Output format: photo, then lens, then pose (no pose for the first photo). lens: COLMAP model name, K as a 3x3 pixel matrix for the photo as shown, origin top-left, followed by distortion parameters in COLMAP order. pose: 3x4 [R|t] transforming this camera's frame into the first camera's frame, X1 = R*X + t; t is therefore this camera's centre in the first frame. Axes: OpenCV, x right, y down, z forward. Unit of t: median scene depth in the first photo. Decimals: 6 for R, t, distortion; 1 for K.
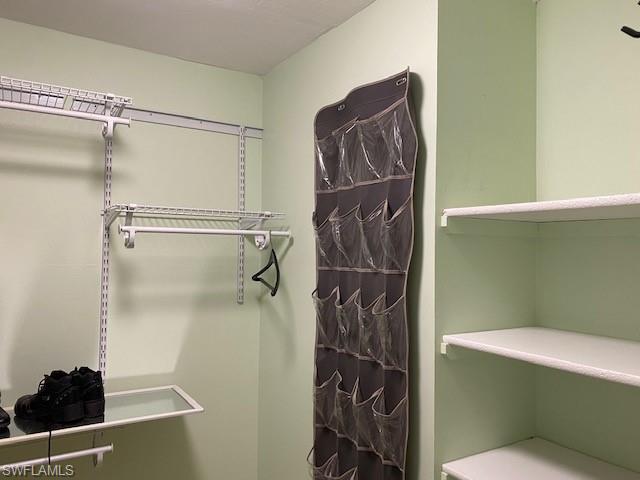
lens RADIAL K [[484.7, 0, 319.5], [0, 484.7, 239.3], [0, 0, 1]] dist [-0.006402, 0.005988]
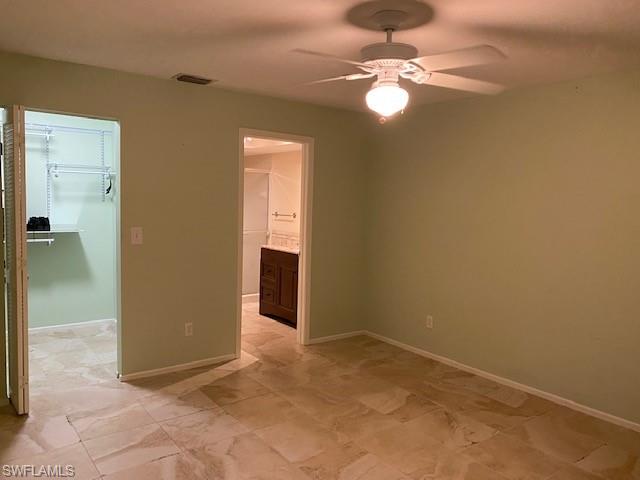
lens RADIAL K [[484.7, 0, 321.1], [0, 484.7, 239.7], [0, 0, 1]] dist [-0.006402, 0.005988]
pose [[0.994627, 0.006393, 0.103326, 0.840129], [-0.018949, 0.992472, 0.120999, 0.006518], [-0.101774, -0.122306, 0.987260, -1.965067]]
